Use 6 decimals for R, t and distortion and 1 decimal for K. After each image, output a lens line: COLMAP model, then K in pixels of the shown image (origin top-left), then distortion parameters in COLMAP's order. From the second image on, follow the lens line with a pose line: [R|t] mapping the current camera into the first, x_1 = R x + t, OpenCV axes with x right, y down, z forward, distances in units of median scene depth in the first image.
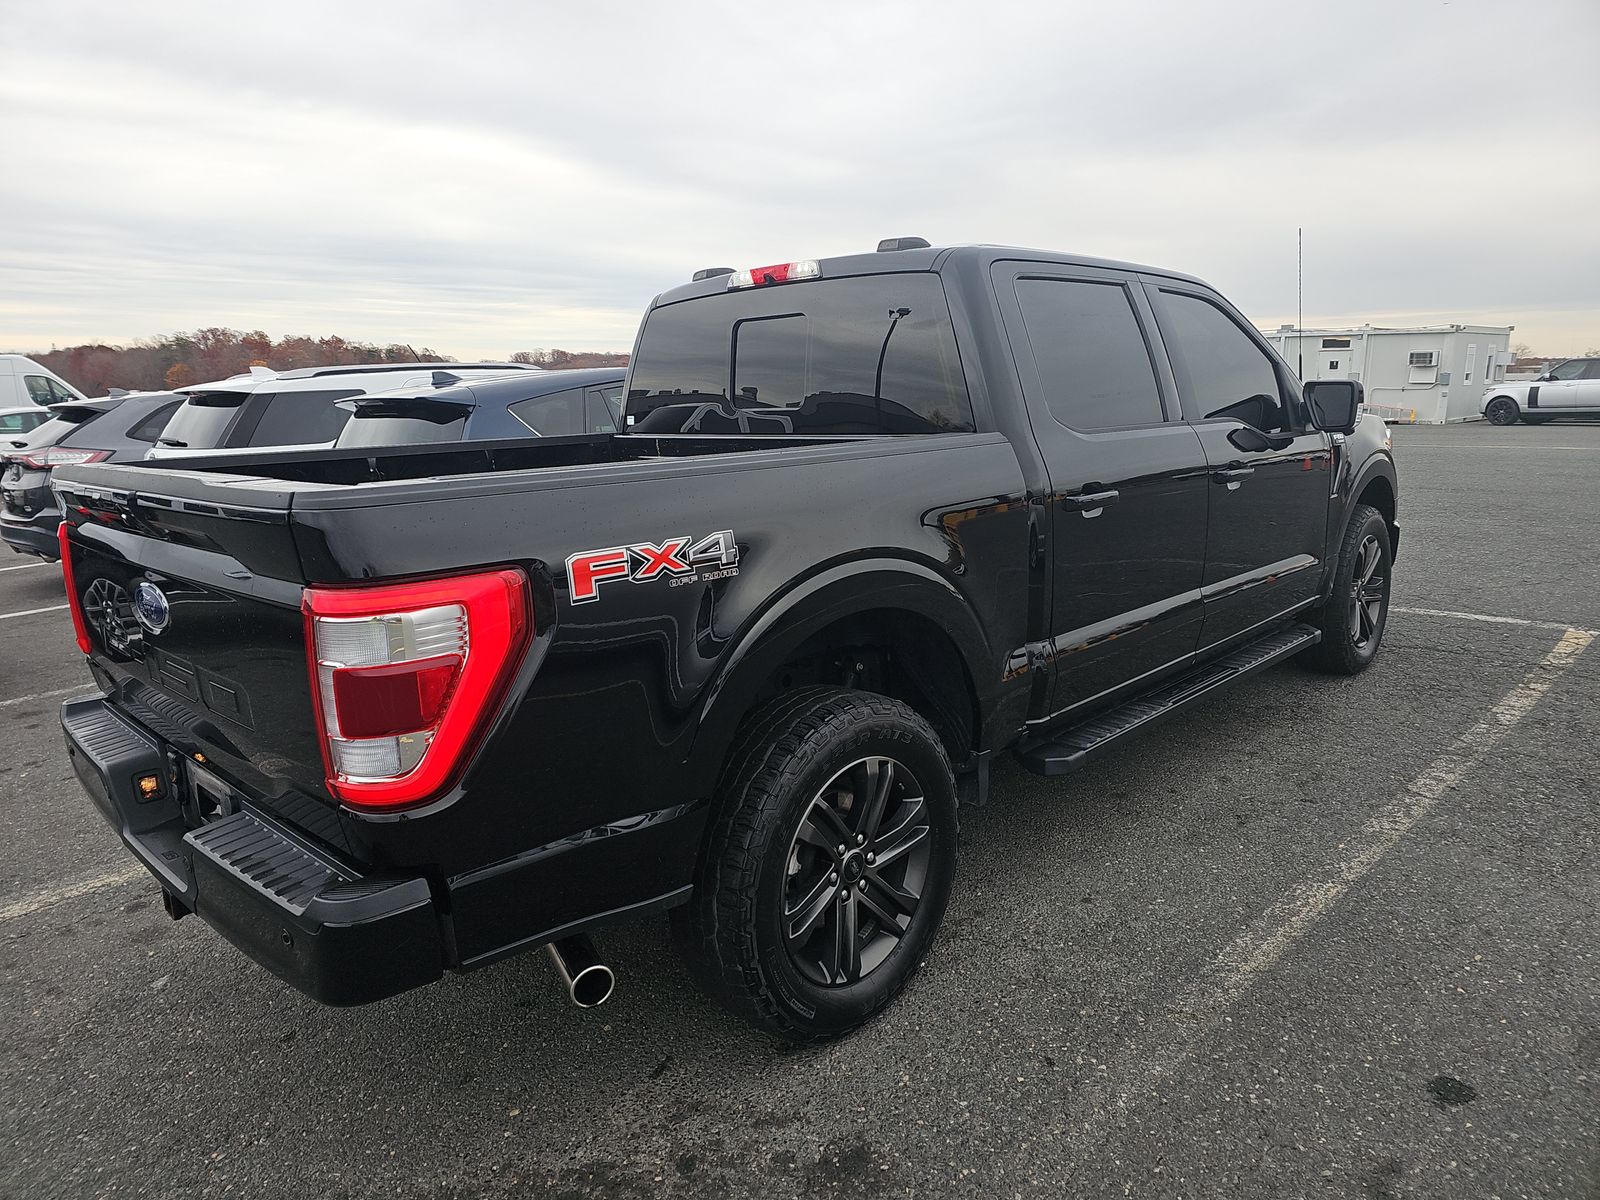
lens RADIAL K [[1050.1, 0, 800.0], [0, 1050.1, 600.0], [0, 0, 1]] dist [0.007221, -0.003954]
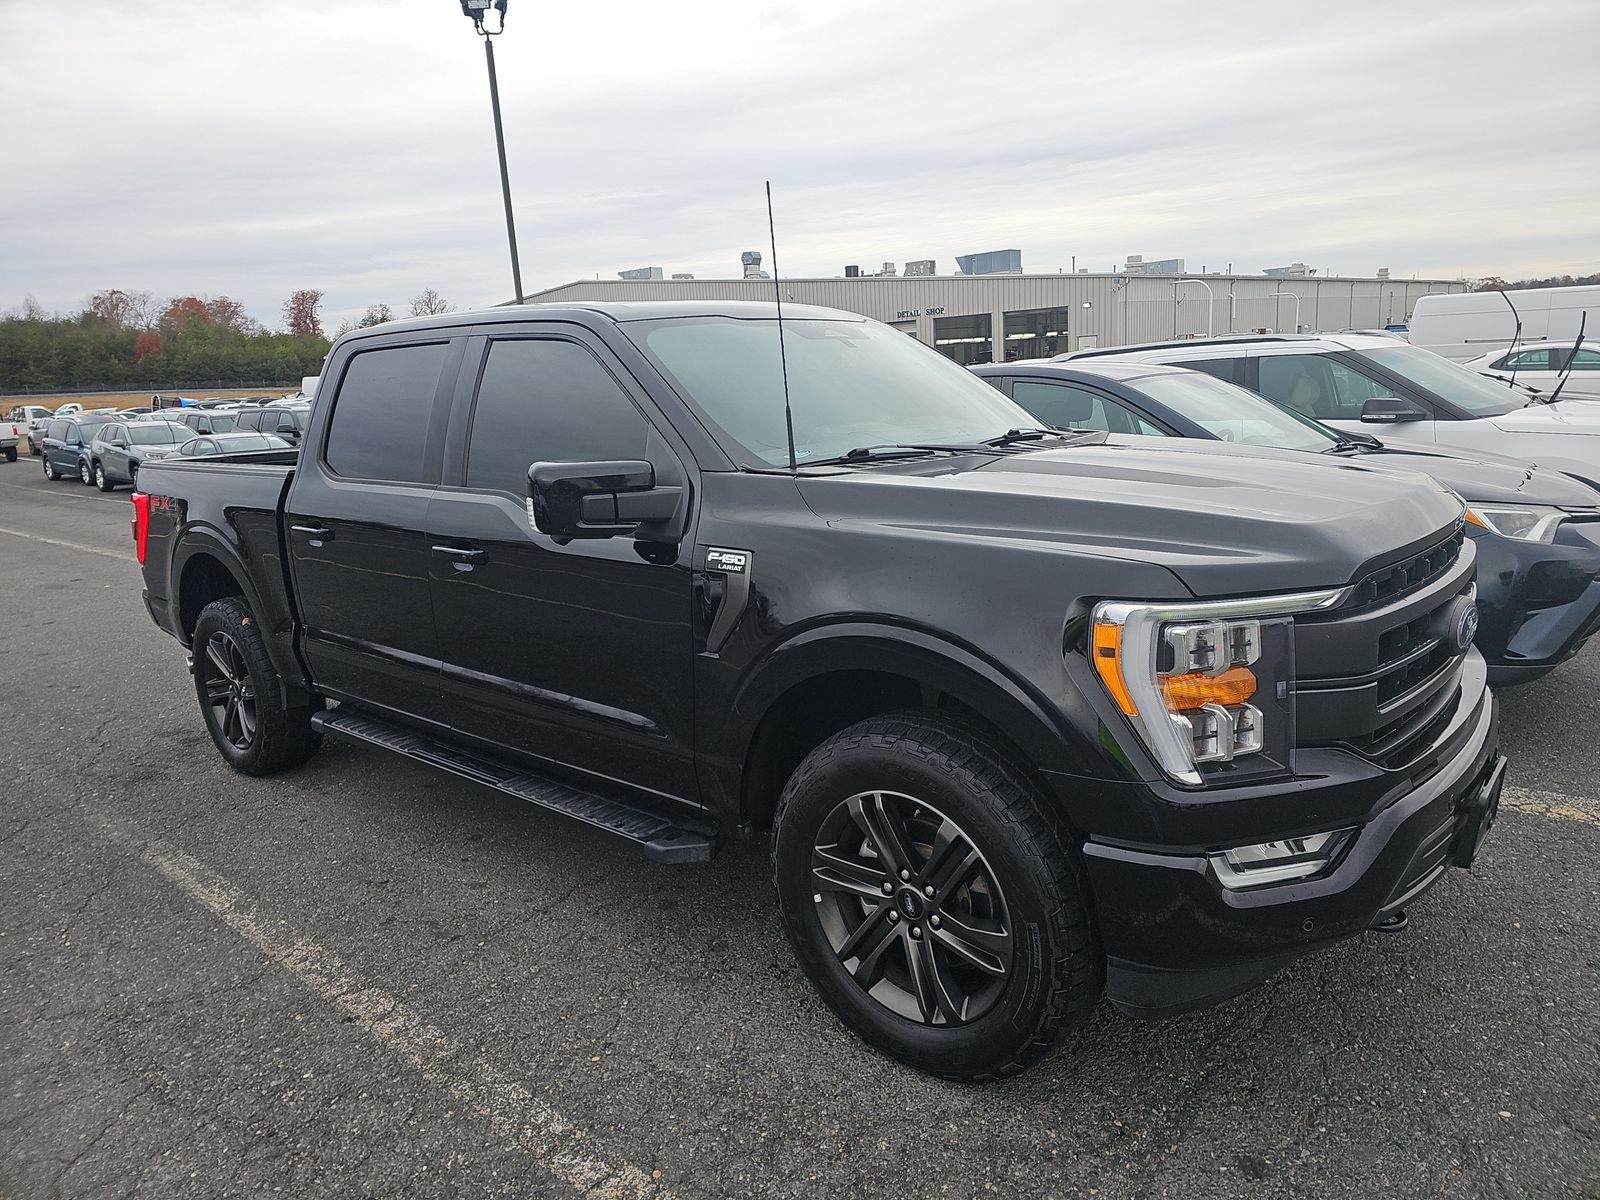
lens RADIAL K [[1050.1, 0, 800.0], [0, 1050.1, 600.0], [0, 0, 1]] dist [0.007221, -0.003954]
pose [[0.073654, 0.236378, -0.968866, 0.928968], [-0.156105, 0.962262, 0.222899, -0.232408], [0.984991, 0.134827, 0.107774, 0.854997]]
